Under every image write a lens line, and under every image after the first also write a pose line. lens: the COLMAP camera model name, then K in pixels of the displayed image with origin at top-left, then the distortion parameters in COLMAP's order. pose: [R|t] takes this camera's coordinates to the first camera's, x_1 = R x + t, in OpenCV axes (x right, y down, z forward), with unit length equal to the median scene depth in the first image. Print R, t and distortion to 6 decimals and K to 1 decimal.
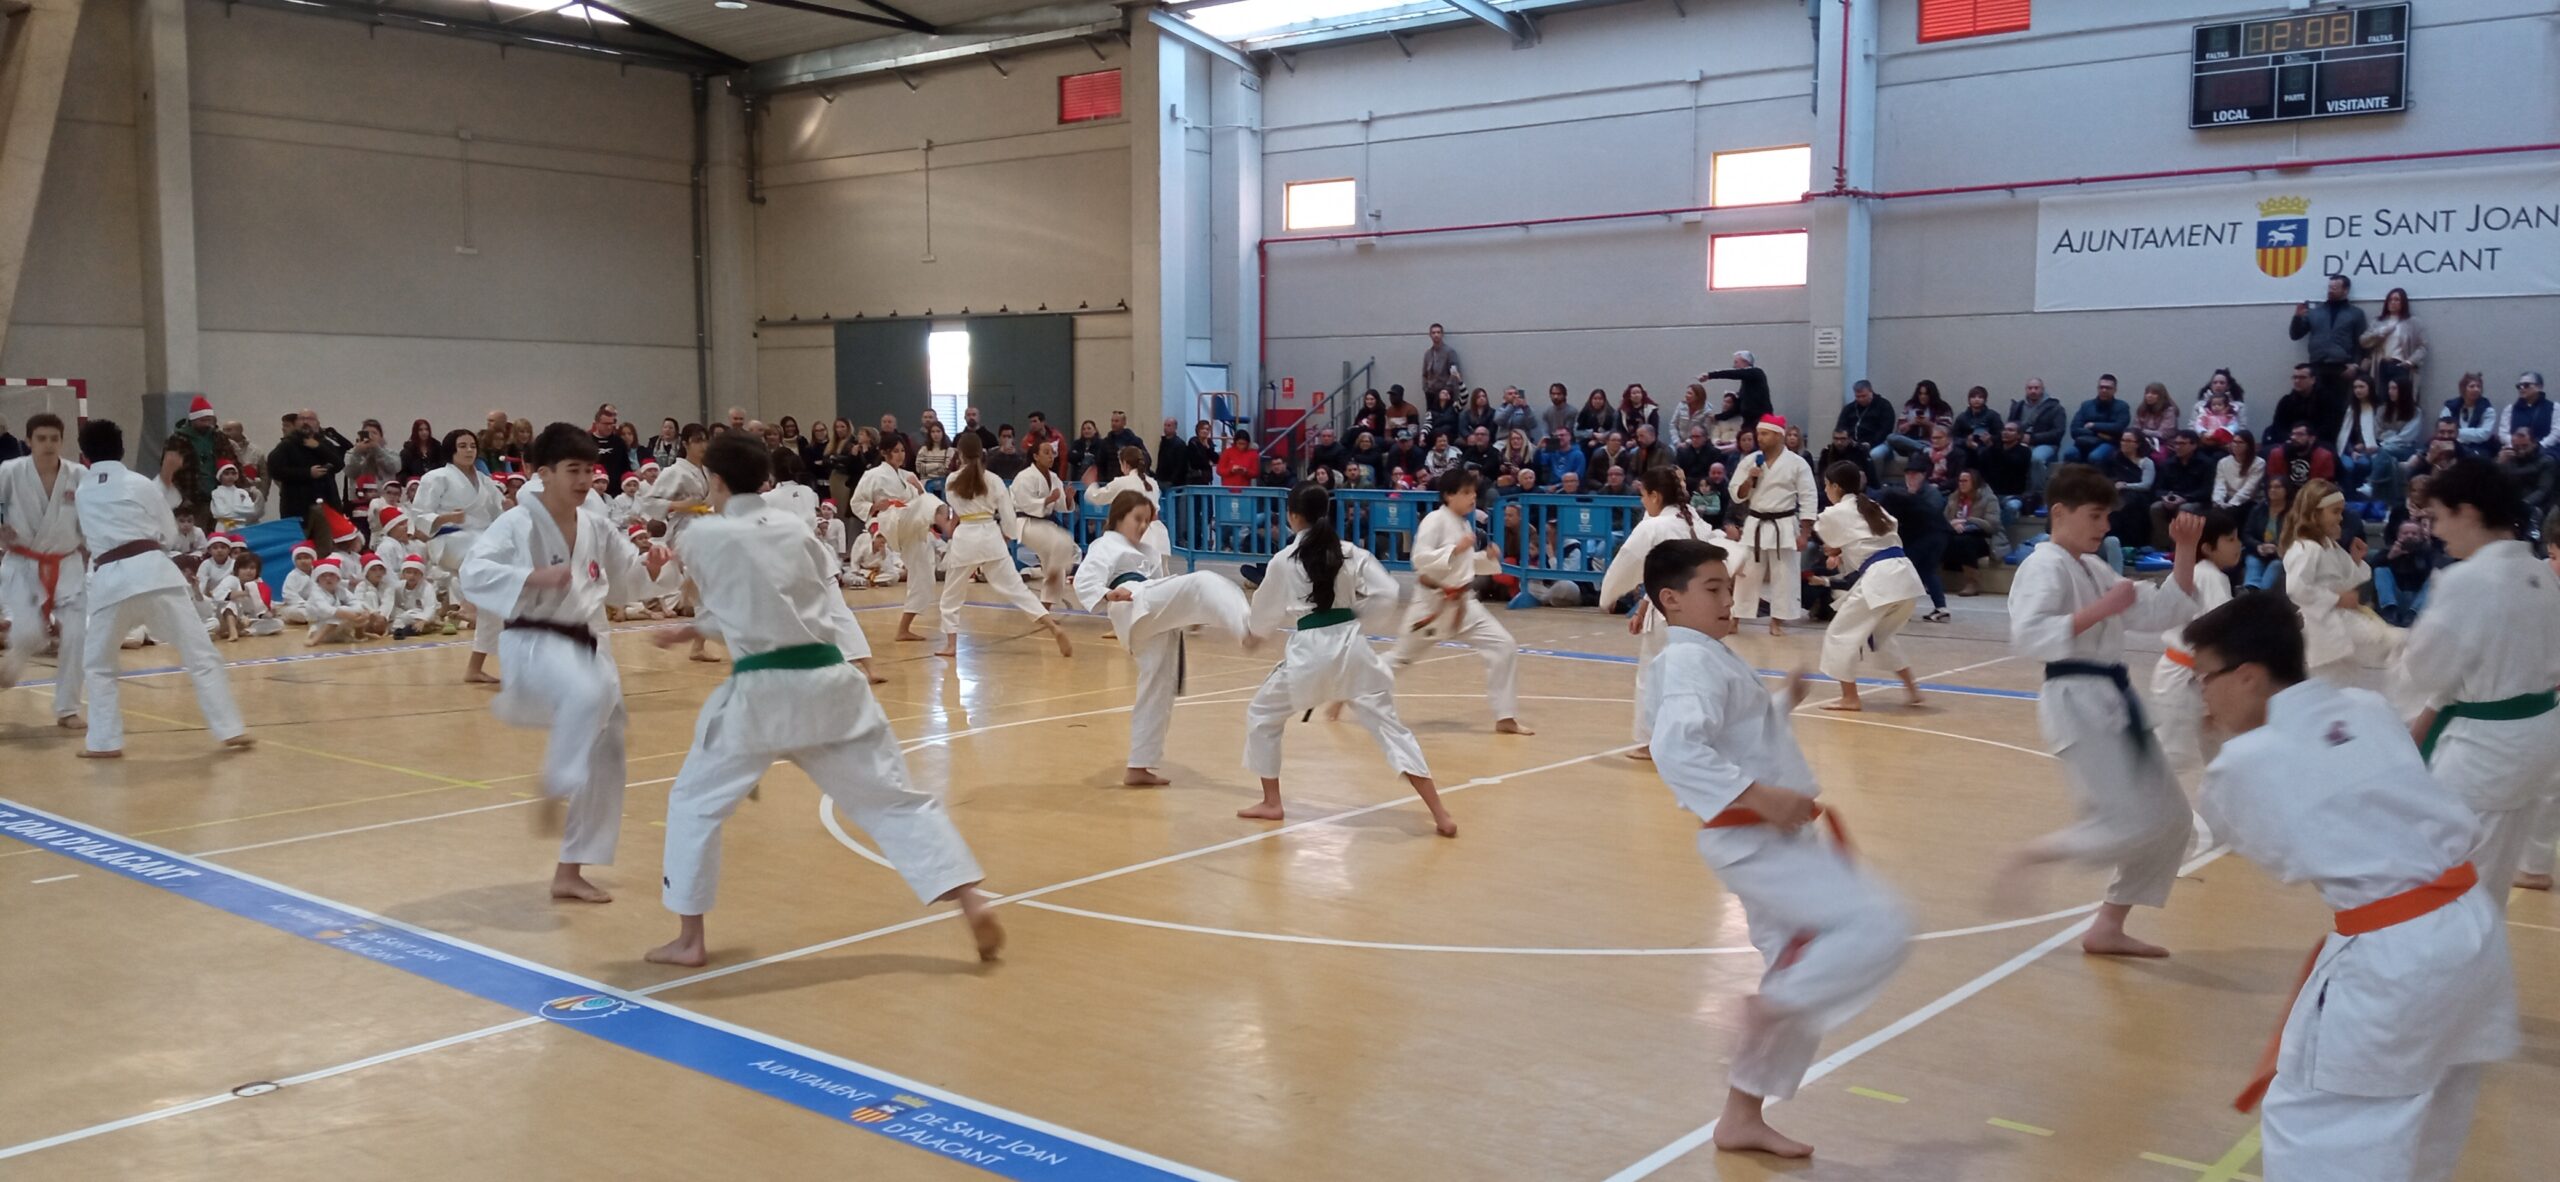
lens RADIAL K [[2053.8, 0, 1279.0], [0, 2053.8, 597.0], [0, 0, 1]] dist [0.114587, -0.186729]
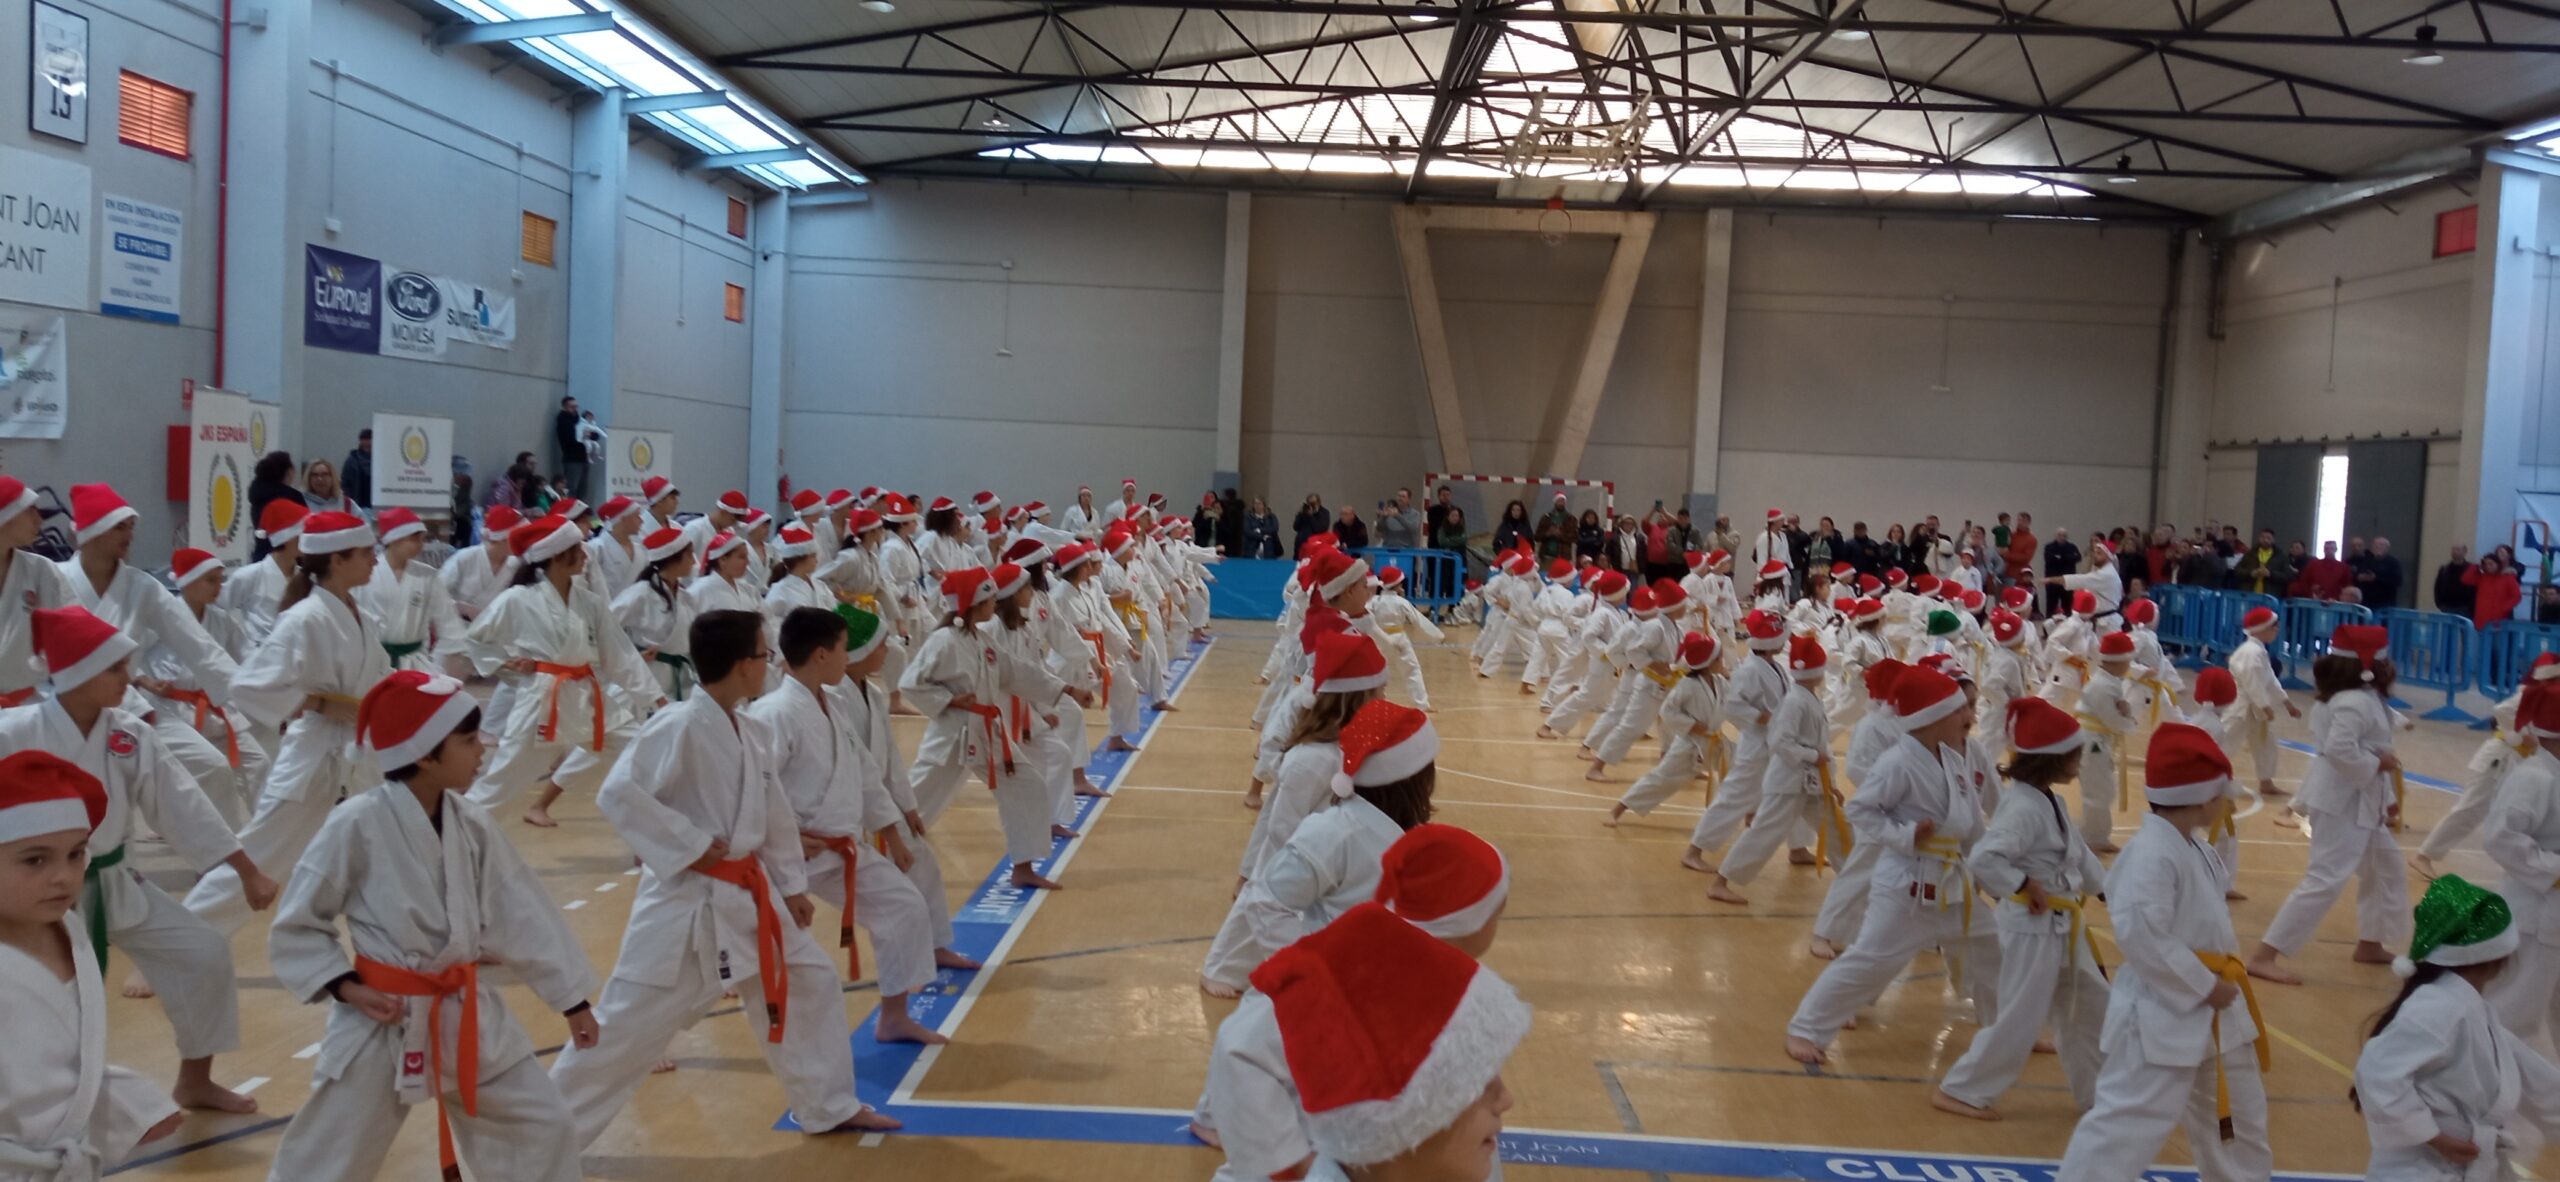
lens RADIAL K [[2053.8, 0, 1279.1], [0, 2053.8, 585.5], [0, 0, 1]] dist [0.114587, -0.186729]
pose [[0.629854, 0.064388, -0.774040, 0.342228], [-0.110930, 0.993799, -0.007598, 0.005653], [0.768751, 0.090650, 0.633091, -0.089241]]
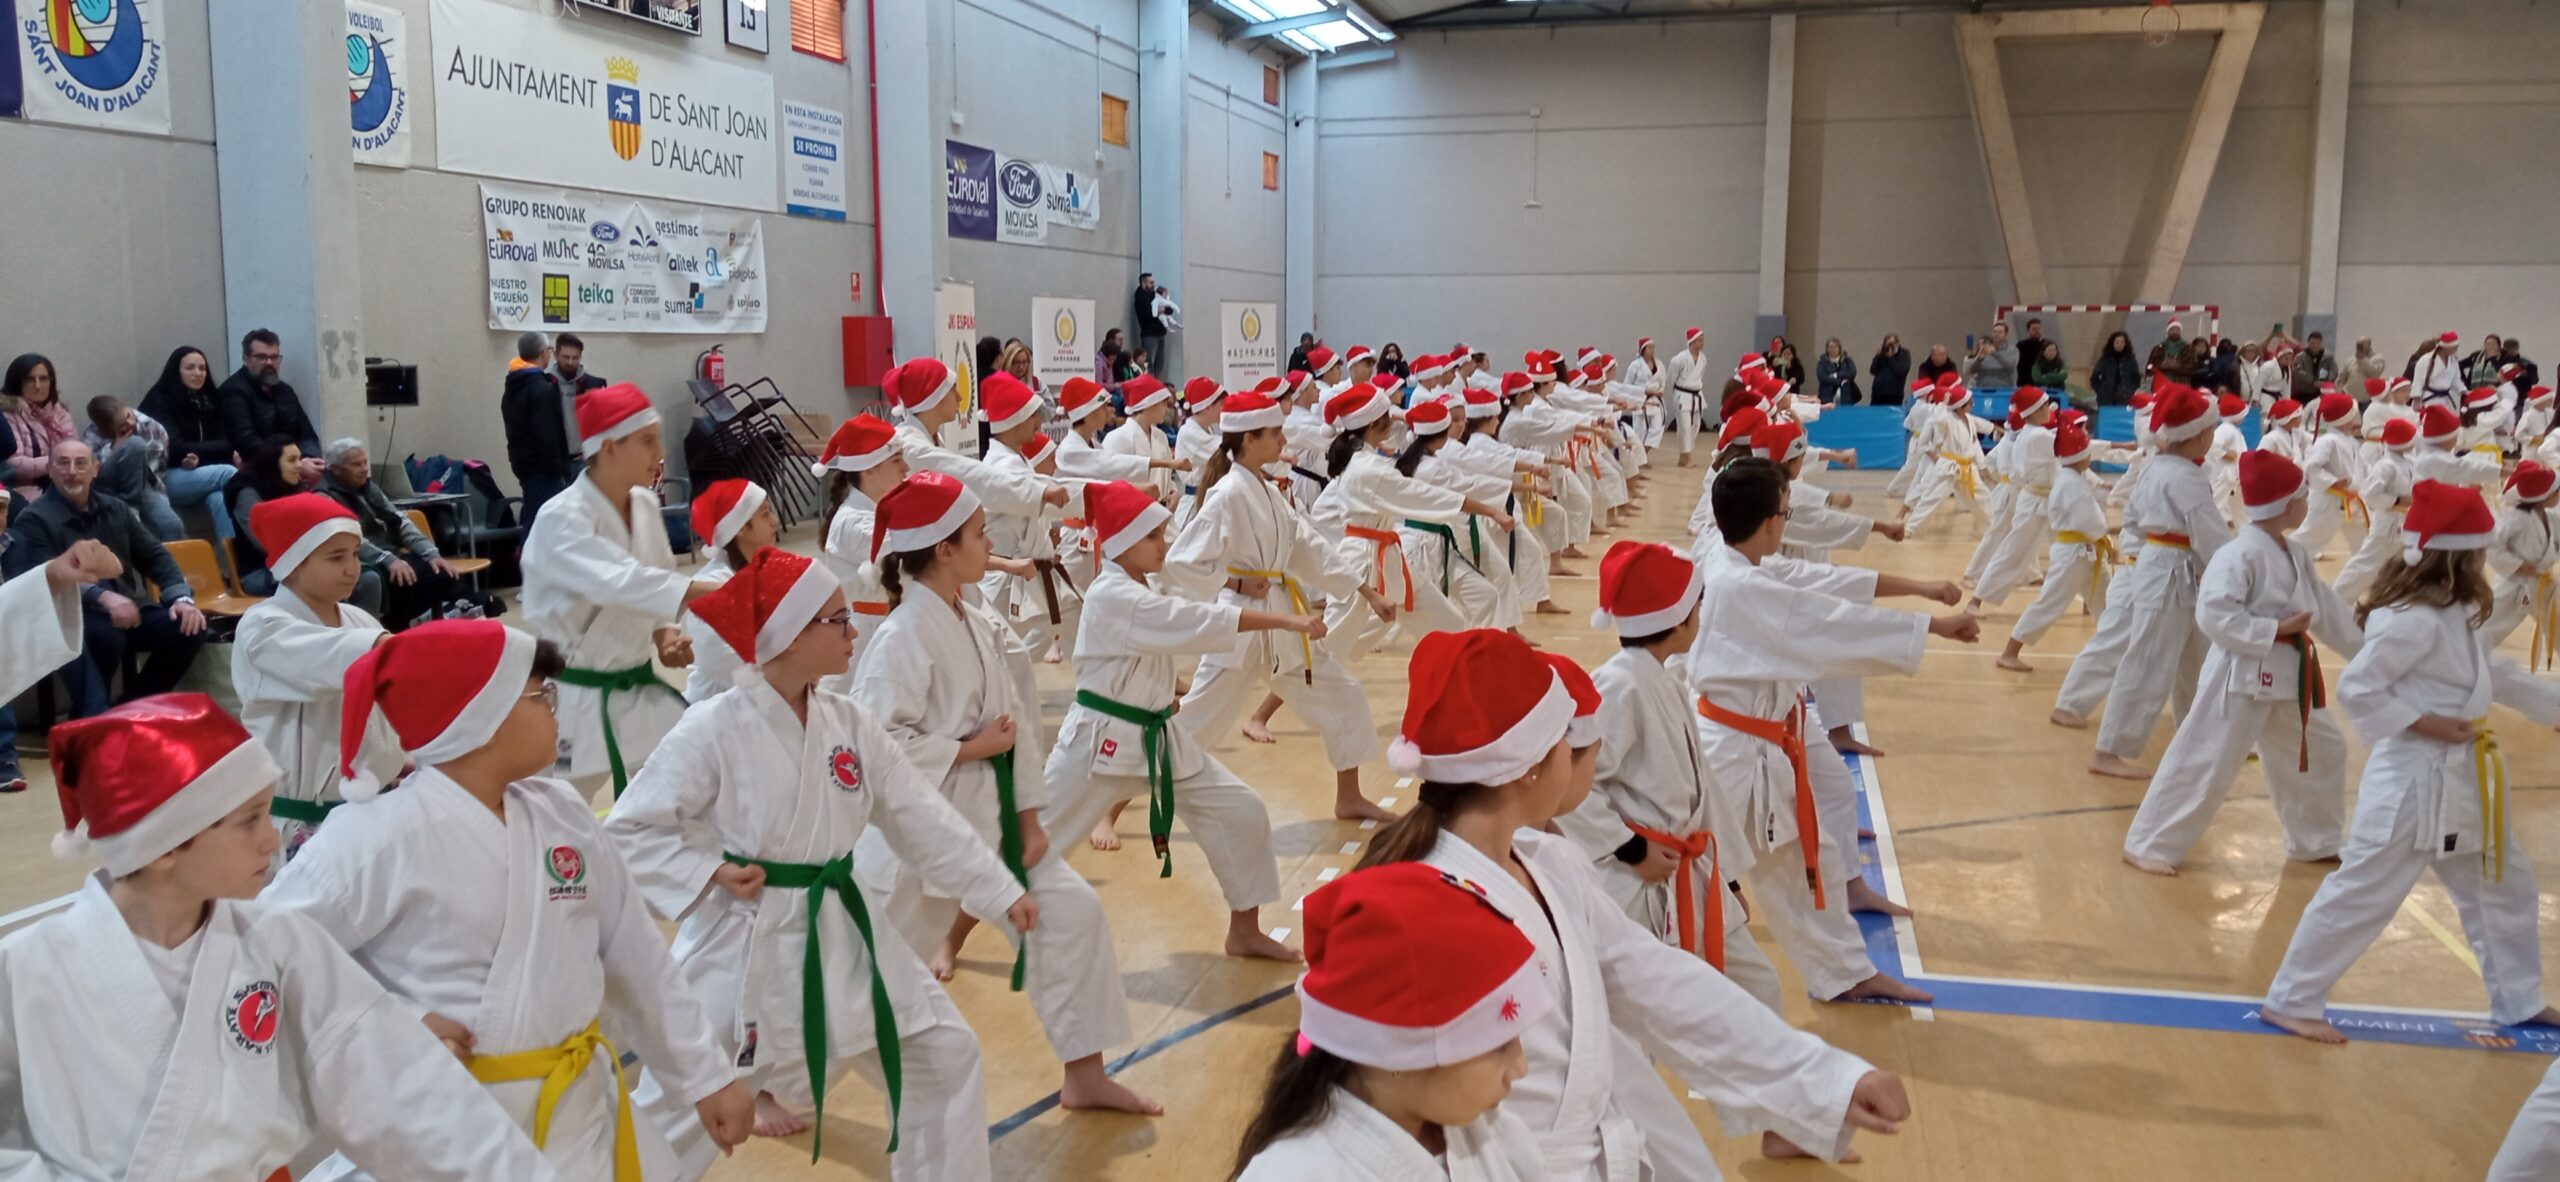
lens RADIAL K [[2053.8, 0, 1270.2], [0, 2053.8, 607.5], [0, 0, 1]] dist [0.114587, -0.186729]
pose [[0.446417, 0.118727, -0.886914, 0.309968], [-0.078822, 0.992523, 0.093190, 0.010338], [0.891347, 0.028307, 0.452438, -0.130188]]
